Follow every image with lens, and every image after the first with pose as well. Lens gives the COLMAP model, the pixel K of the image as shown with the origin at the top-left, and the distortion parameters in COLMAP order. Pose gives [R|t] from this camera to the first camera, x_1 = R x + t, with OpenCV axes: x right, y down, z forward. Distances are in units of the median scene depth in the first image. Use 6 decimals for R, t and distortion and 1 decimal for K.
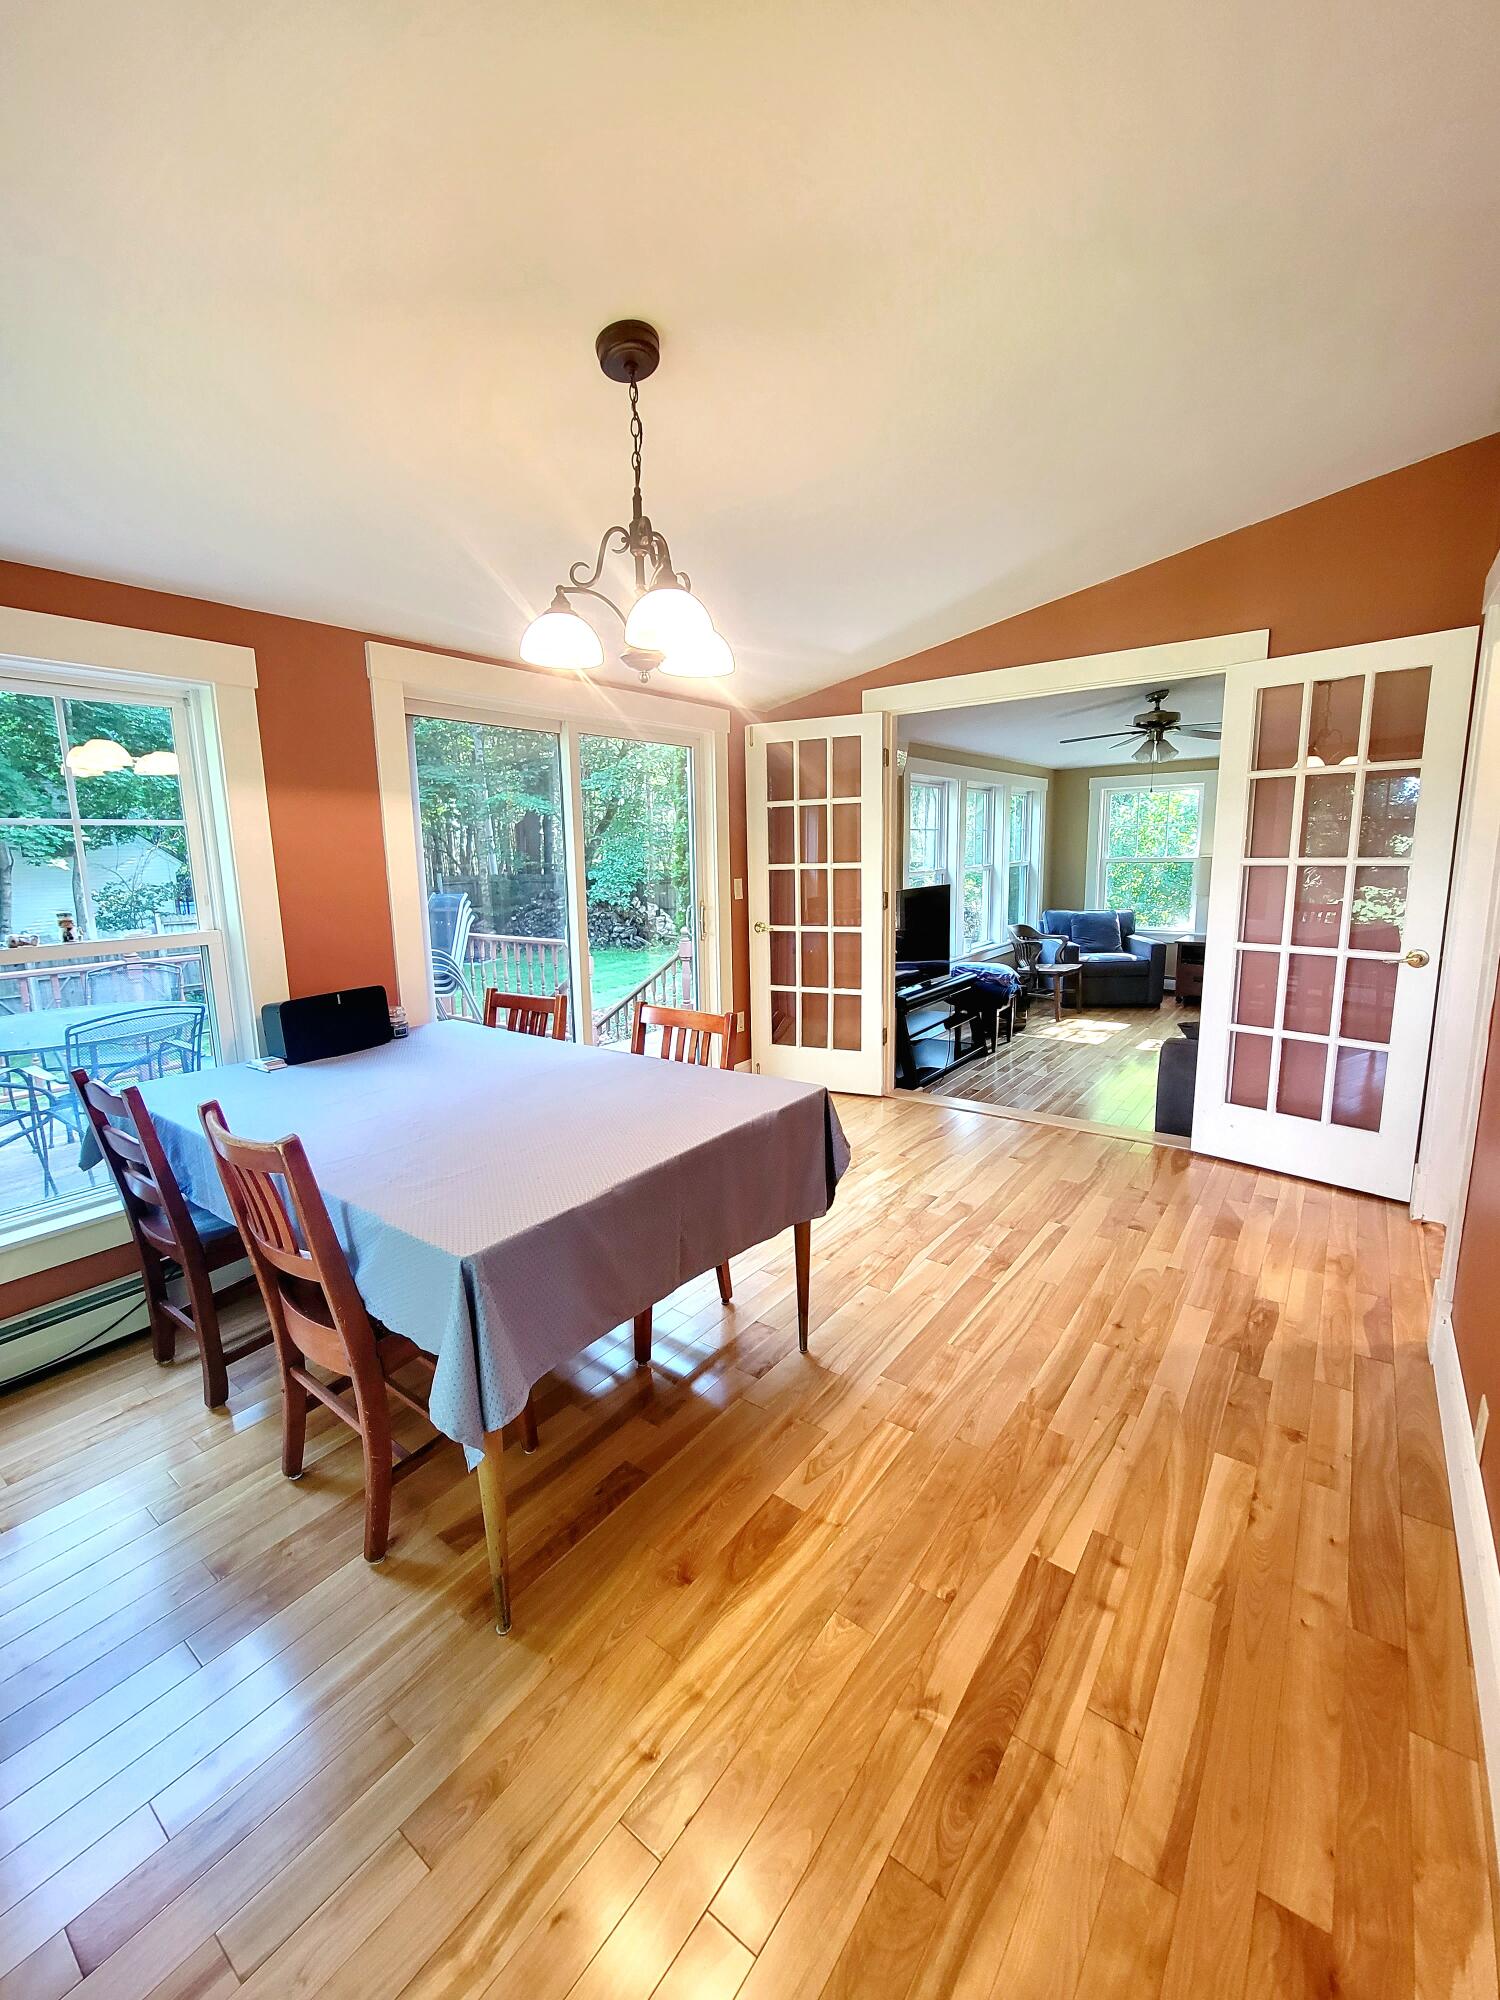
lens RADIAL K [[818.5, 0, 753.5], [0, 818.5, 990.0], [0, 0, 1]] dist [-0.002083, -0.000134]
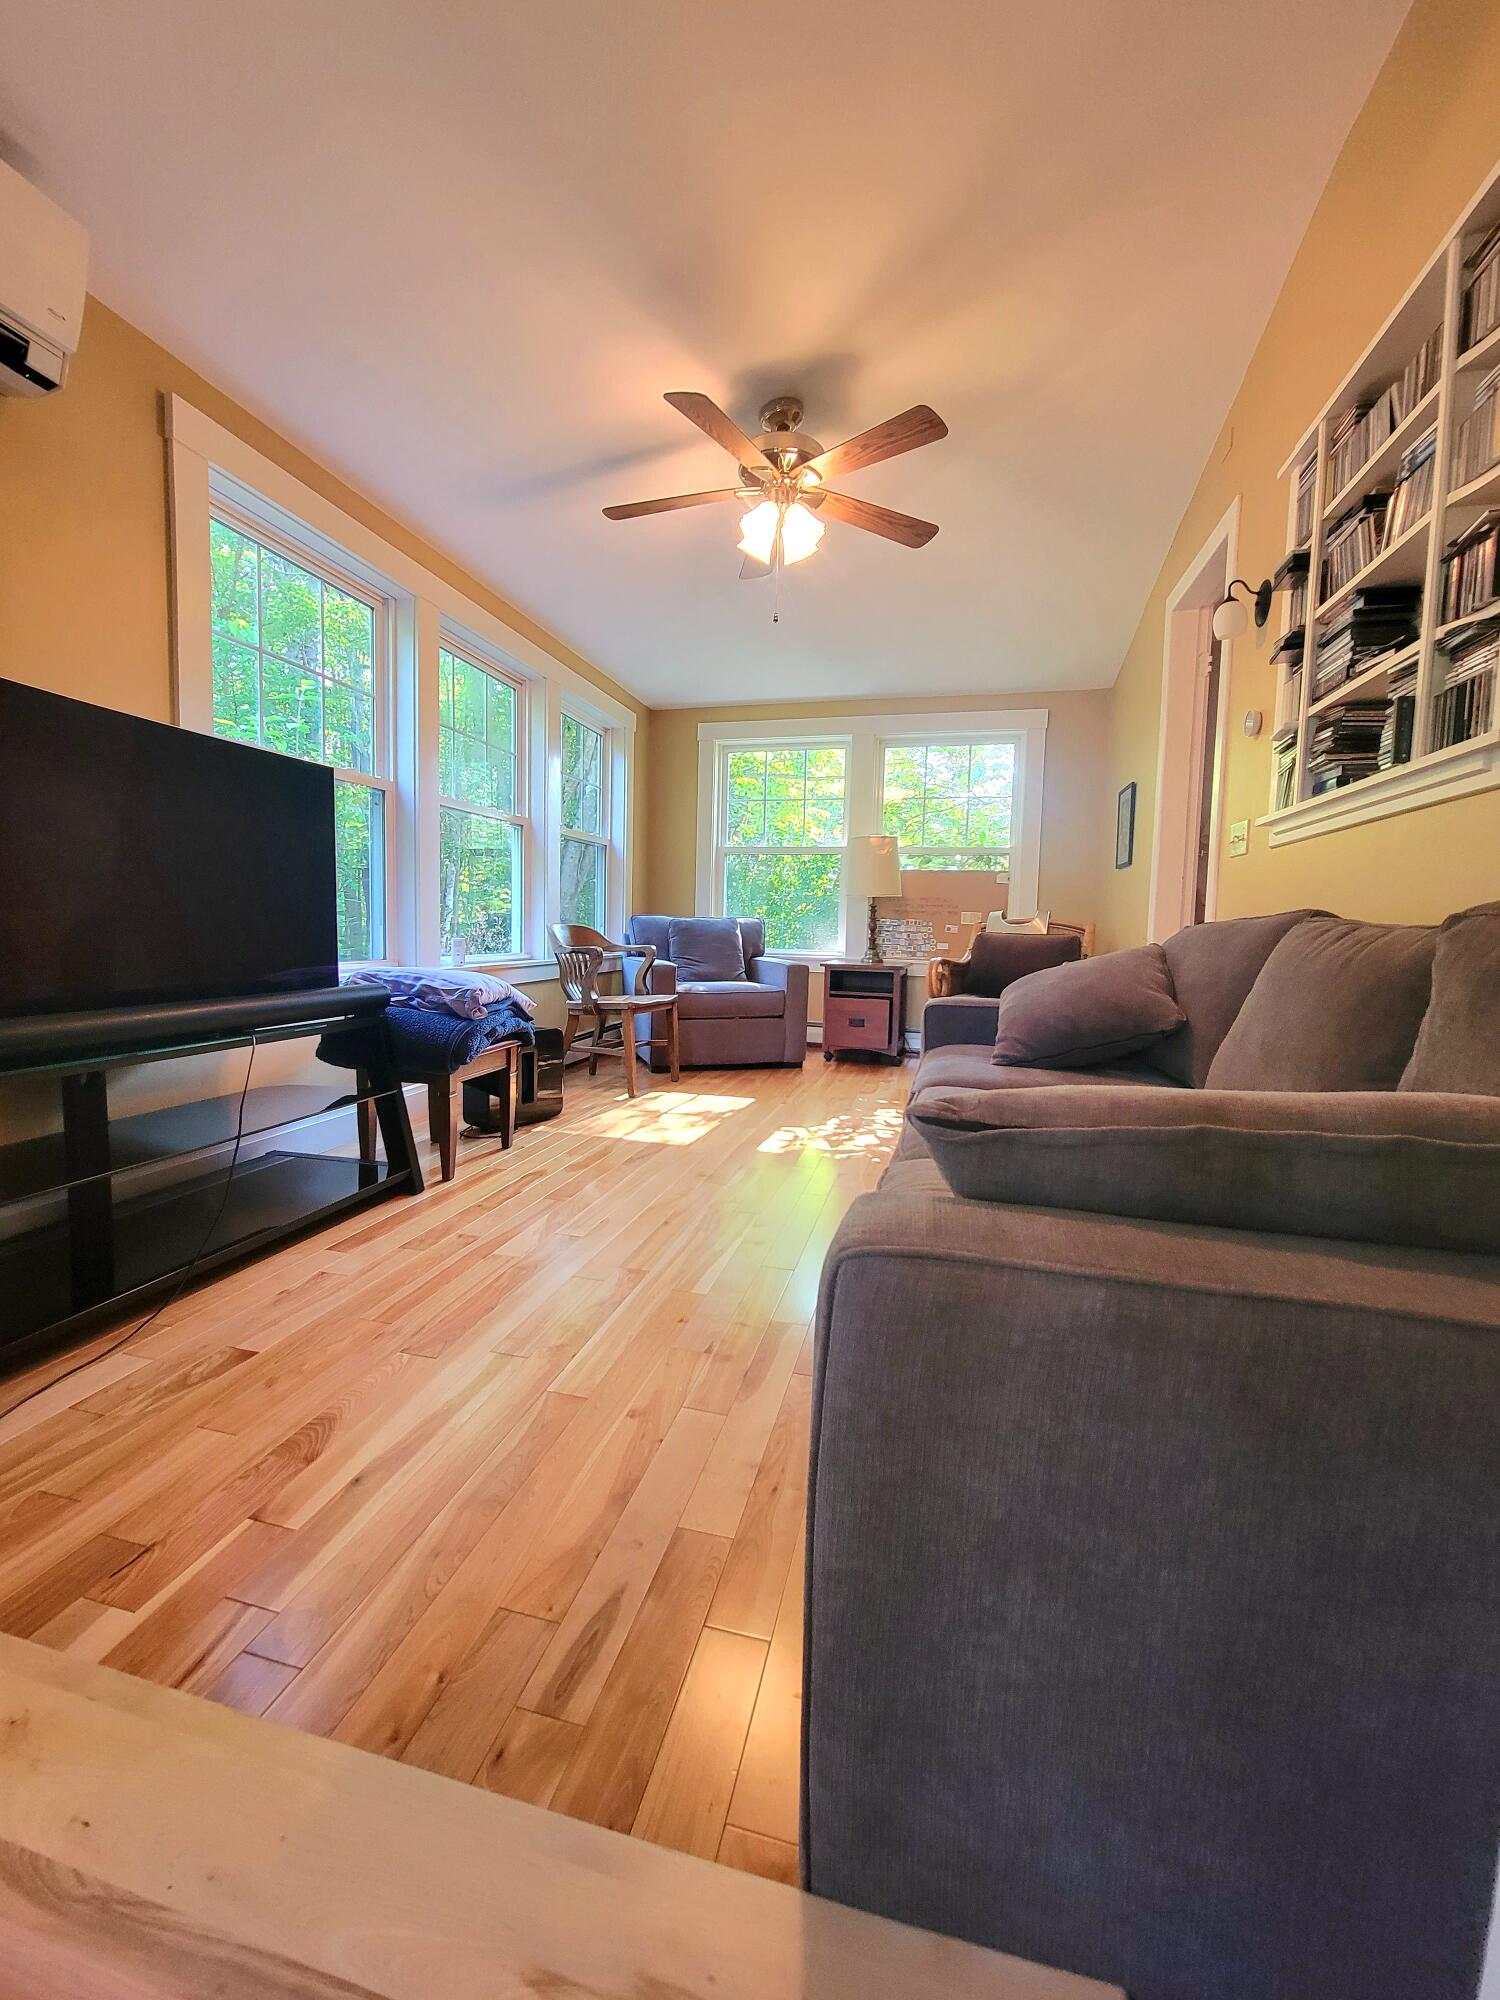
lens RADIAL K [[818.5, 0, 743.2], [0, 818.5, 992.9], [0, 0, 1]] dist [-0.002083, -0.000134]
pose [[0.924044, 0.018816, 0.381824, 0.219655], [0.013757, 0.996504, -0.082400, 0.014265], [-0.382040, 0.081394, 0.920555, 0.444411]]
